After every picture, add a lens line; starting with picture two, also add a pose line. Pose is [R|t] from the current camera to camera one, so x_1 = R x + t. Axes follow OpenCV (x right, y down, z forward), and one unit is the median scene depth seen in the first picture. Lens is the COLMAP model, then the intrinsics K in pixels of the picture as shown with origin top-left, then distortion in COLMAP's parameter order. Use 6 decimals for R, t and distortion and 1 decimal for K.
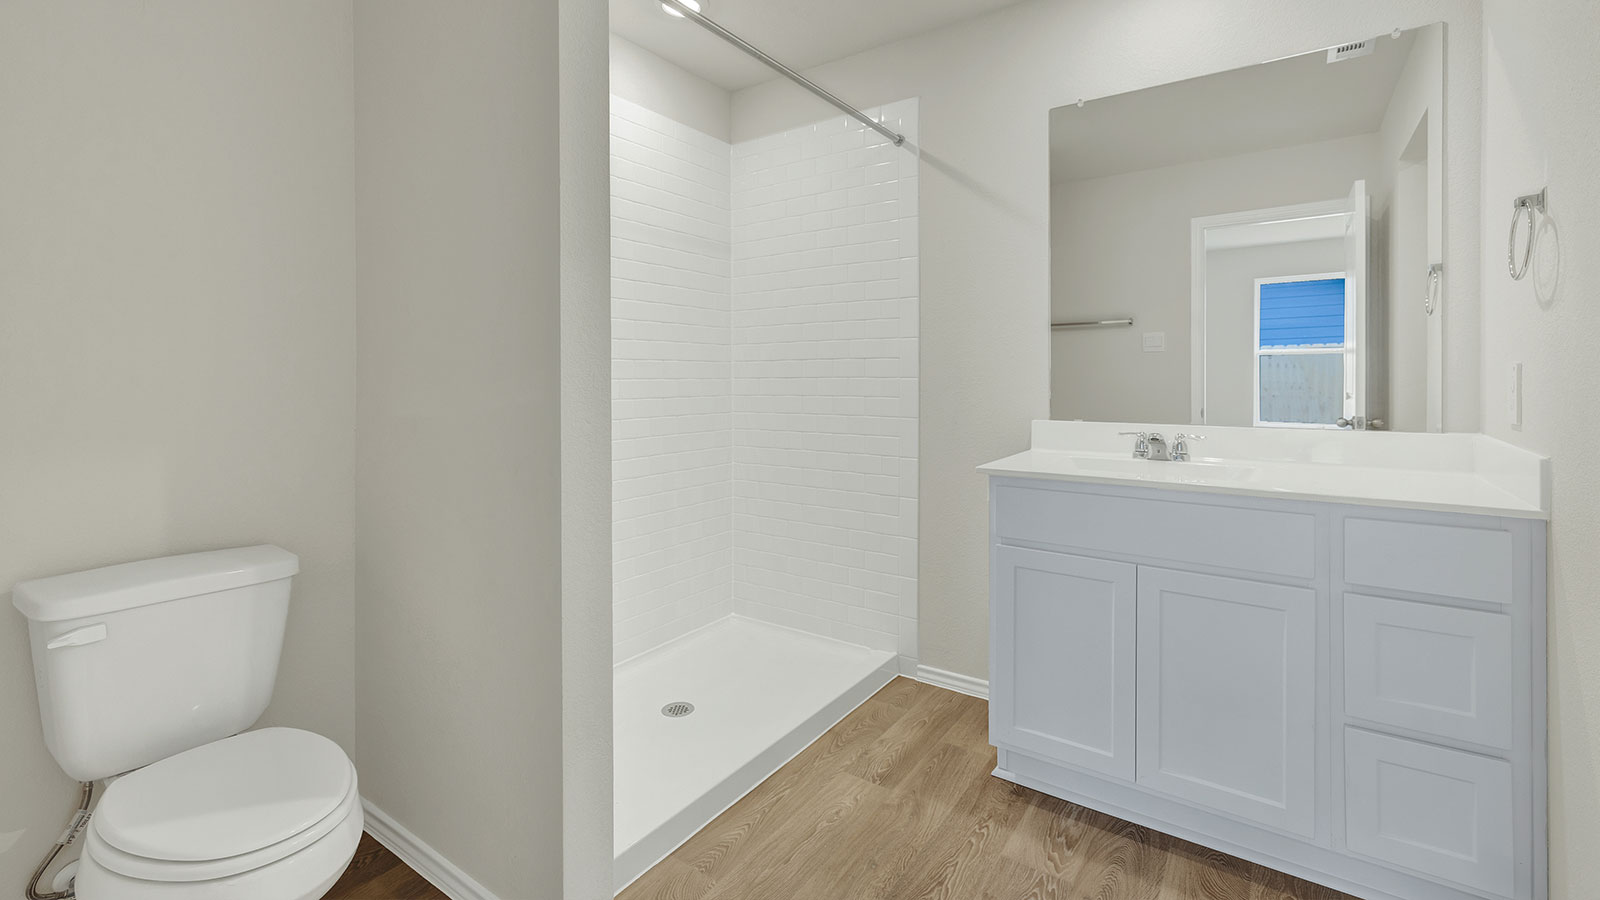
lens RADIAL K [[685.9, 0, 751.8], [0, 685.9, 368.4], [0, 0, 1]] dist [-0.011389, 0.002030]
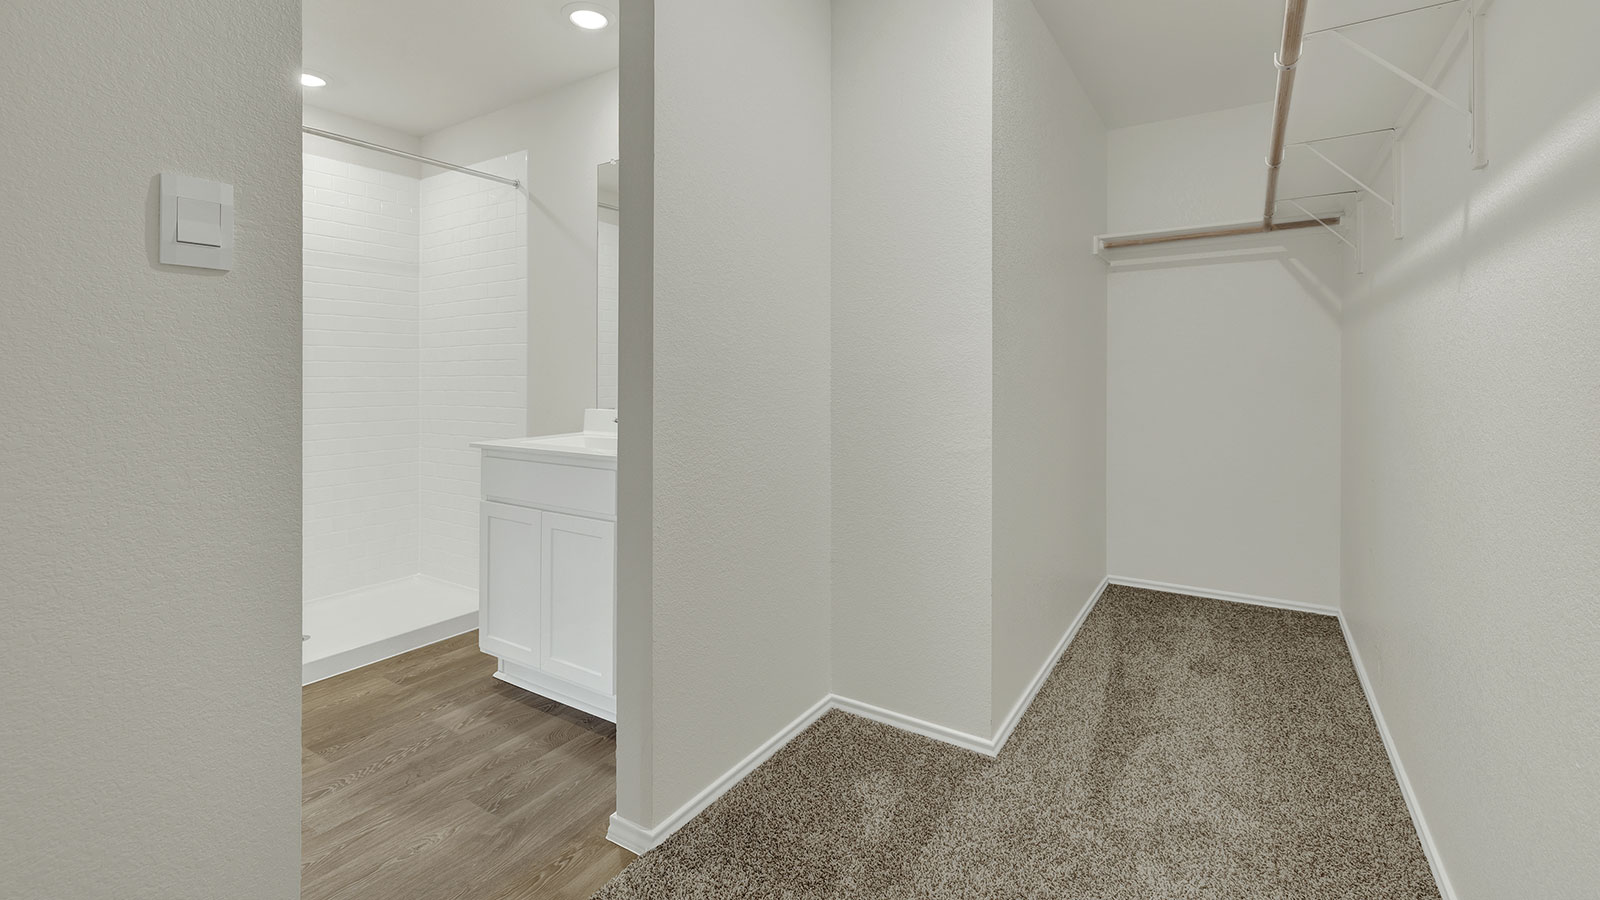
lens RADIAL K [[685.9, 0, 770.9], [0, 685.9, 363.0], [0, 0, 1]] dist [-0.011389, 0.002030]
pose [[0.998340, -0.001358, 0.057583, 0.626637], [0.001843, 0.999963, -0.008383, 0.002215], [-0.057569, 0.008476, 0.998306, -0.271844]]
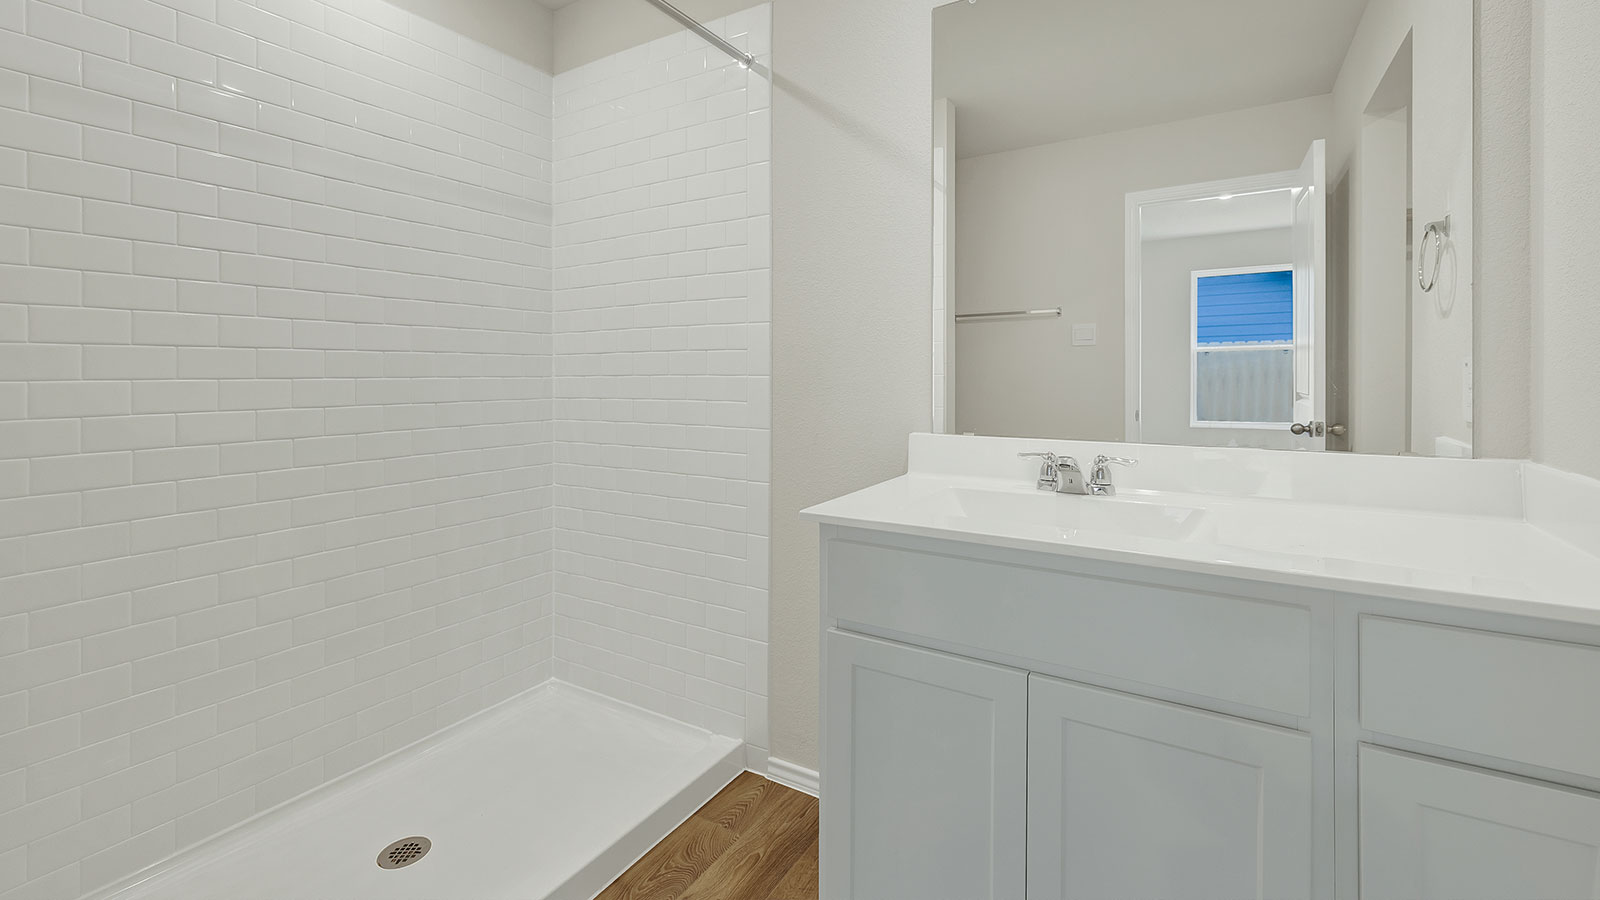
lens RADIAL K [[685.9, 0, 747.1], [0, 685.9, 365.0], [0, 0, 1]] dist [-0.011389, 0.002030]
pose [[0.998169, 0.001144, 0.060469, 0.176636], [-0.001067, 0.999999, -0.001301, 0.002933], [-0.060471, 0.001234, 0.998169, 0.256110]]
